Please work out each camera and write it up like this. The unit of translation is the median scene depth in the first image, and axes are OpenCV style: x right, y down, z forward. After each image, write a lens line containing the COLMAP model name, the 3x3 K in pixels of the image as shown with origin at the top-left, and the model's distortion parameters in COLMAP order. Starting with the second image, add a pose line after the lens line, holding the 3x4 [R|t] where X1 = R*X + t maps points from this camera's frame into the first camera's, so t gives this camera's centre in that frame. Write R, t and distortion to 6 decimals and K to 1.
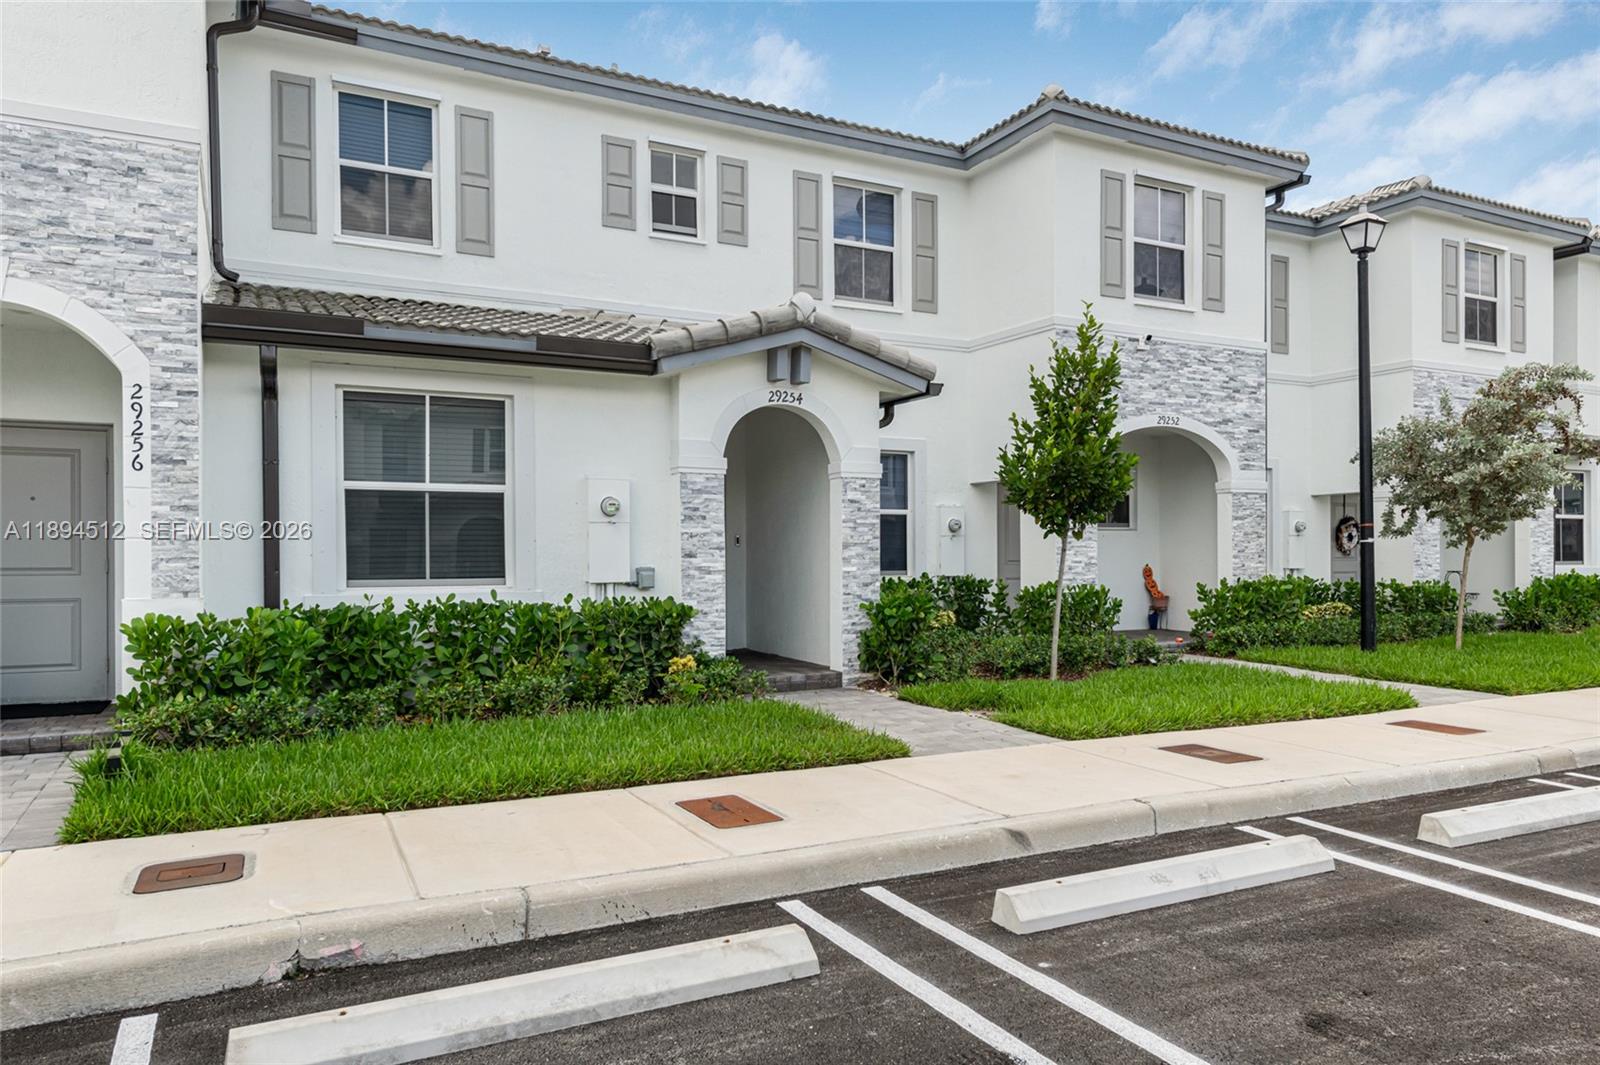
lens RADIAL K [[1081.2, 0, 804.8], [0, 1081.2, 569.5], [0, 0, 1]] dist [0.026928, -0.017159]
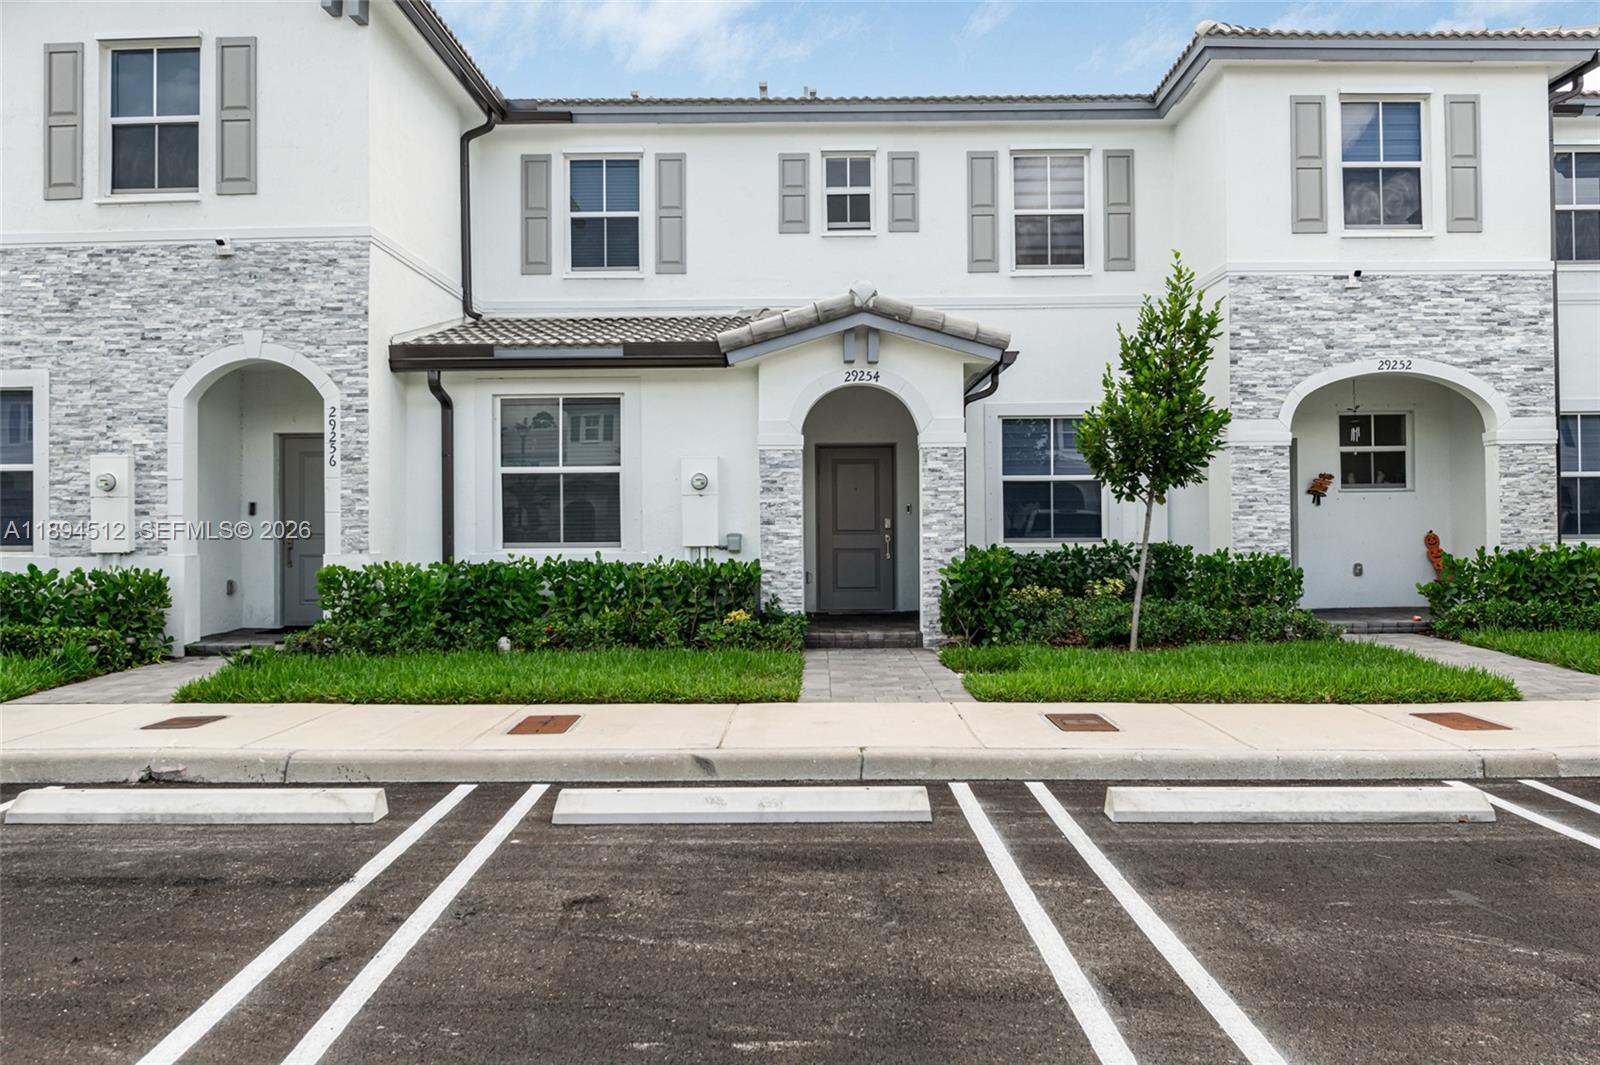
lens RADIAL K [[1086.4, 0, 800.0], [0, 1086.4, 532.5], [0, 0, 1]] dist [-0.001313, -0.021952]
pose [[0.879785, -0.001352, -0.475370, 0.456463], [-0.001781, 0.999980, -0.006141, 0.004041], [0.475369, 0.006249, 0.879764, 0.015697]]
